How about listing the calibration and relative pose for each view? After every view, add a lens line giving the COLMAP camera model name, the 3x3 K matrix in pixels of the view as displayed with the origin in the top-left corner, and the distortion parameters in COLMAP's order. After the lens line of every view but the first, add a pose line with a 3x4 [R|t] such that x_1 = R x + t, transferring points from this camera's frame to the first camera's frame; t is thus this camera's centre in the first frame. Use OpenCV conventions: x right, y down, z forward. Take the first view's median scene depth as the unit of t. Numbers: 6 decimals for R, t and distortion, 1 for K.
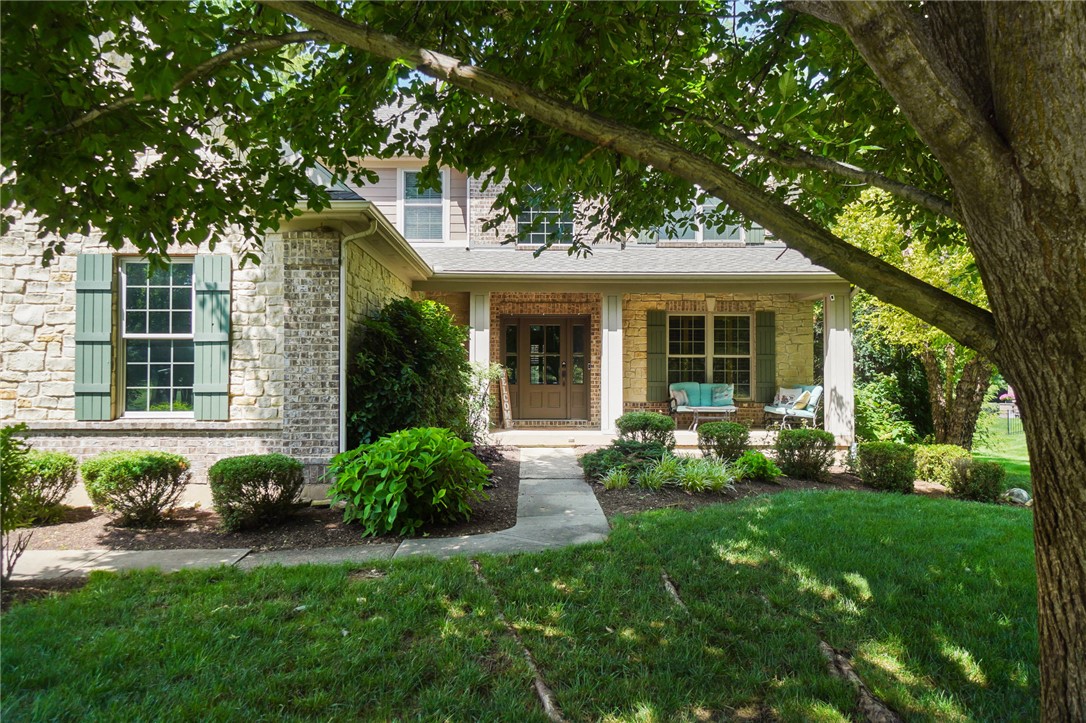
lens RADIAL K [[865.8, 0, 543.0], [0, 865.8, 361.5], [0, 0, 1]] dist [0.038785, 0.000905]
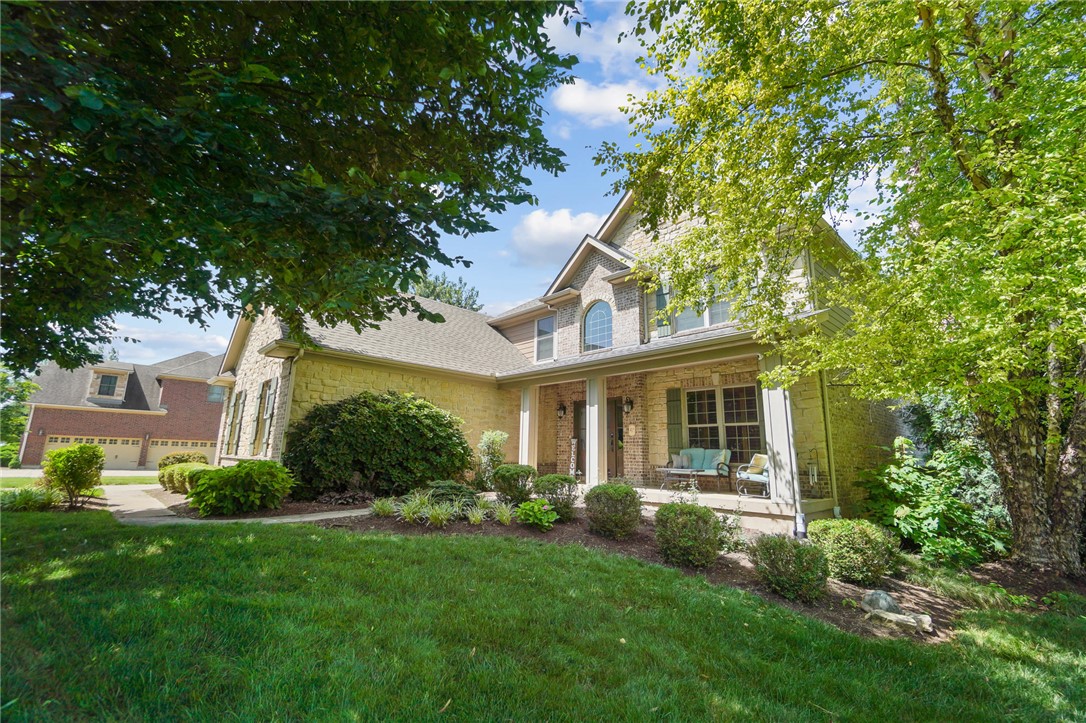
lens RADIAL K [[473.6, 0, 540.7], [0, 473.6, 354.8], [0, 0, 1]] dist [0.004773, -0.000058]
pose [[0.675677, -0.147510, -0.722289, 0.502107], [-0.000946, 0.979602, -0.200945, 0.029208], [0.737197, 0.136457, 0.661755, 0.421089]]
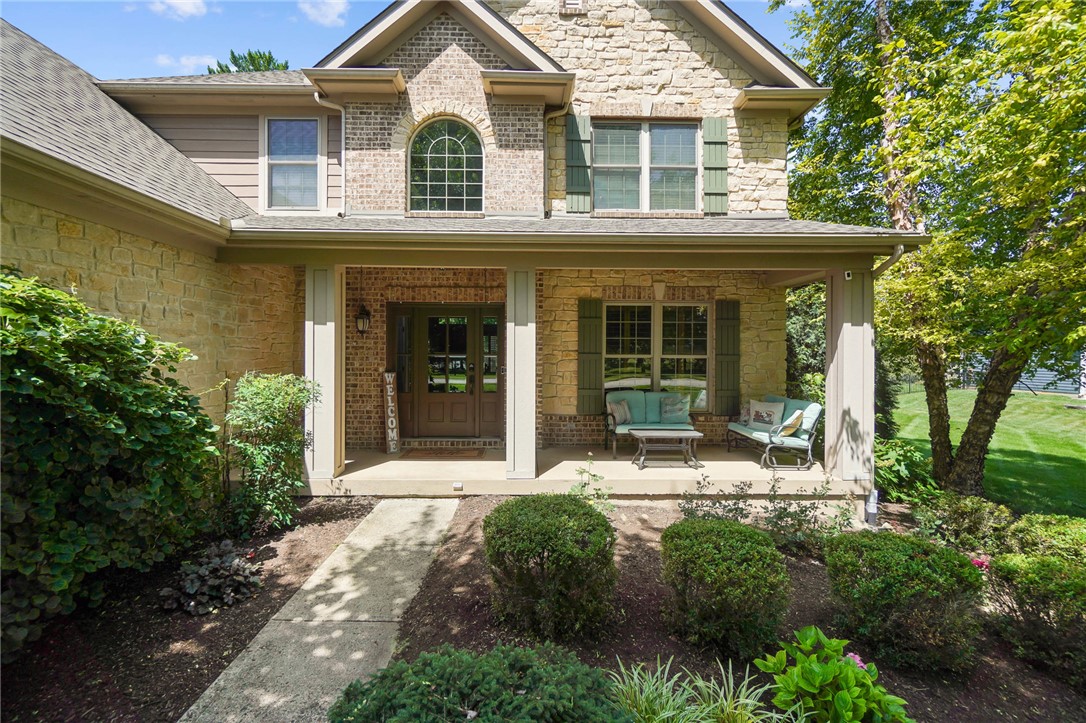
lens RADIAL K [[473.6, 0, 540.7], [0, 473.6, 354.8], [0, 0, 1]] dist [0.004773, -0.000058]
pose [[0.999994, 0.003398, 0.000835, 0.087323], [-0.003422, 0.999530, 0.030457, -0.021134], [-0.000731, -0.030460, 0.999536, 0.578967]]
